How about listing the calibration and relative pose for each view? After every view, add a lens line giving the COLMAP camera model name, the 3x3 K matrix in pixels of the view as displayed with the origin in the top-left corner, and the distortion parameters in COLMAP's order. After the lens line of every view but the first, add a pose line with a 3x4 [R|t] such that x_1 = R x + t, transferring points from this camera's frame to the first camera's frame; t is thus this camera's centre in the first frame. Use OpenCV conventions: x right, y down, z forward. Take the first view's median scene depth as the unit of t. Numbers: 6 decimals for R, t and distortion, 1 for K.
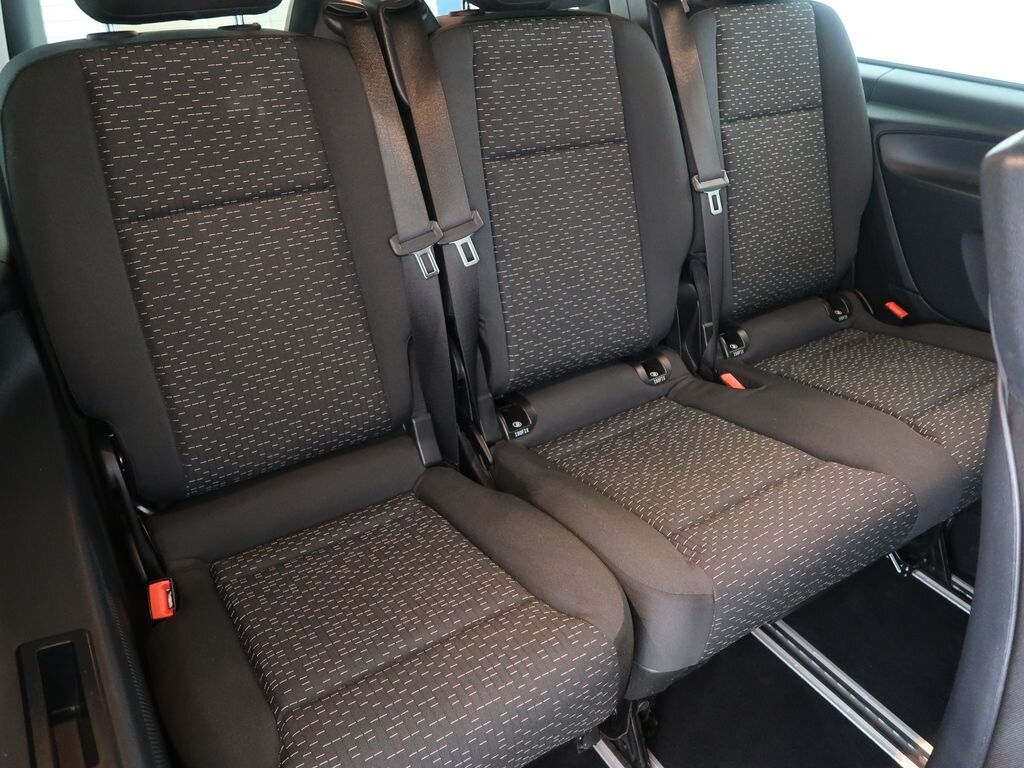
lens RADIAL K [[793.8, 0, 512.0], [0, 793.8, 384.0], [0, 0, 1]] dist [-0.014721, -0.002862]
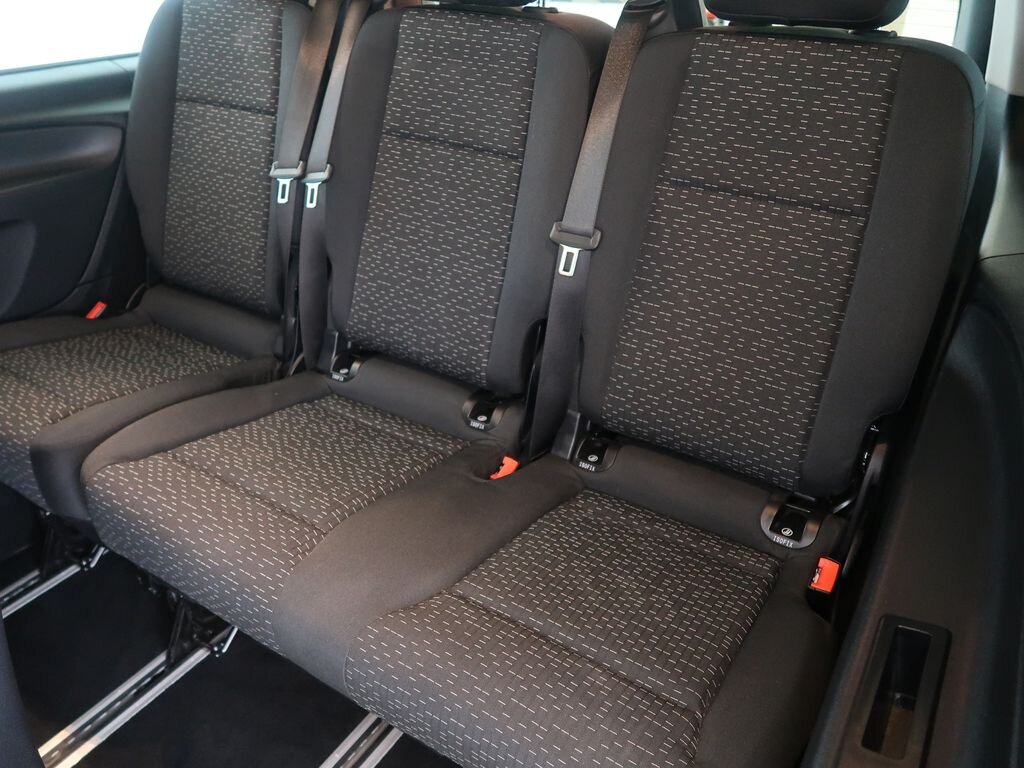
lens RADIAL K [[827.7, 0, 511.8], [0, 827.7, 367.1], [0, 0, 1]] dist [-0.011526, 0.000028]
pose [[0.414338, 0.445834, -0.793446, 1.027138], [-0.457415, 0.855704, 0.241954, -0.342629], [0.786826, 0.262684, 0.558482, 0.558359]]
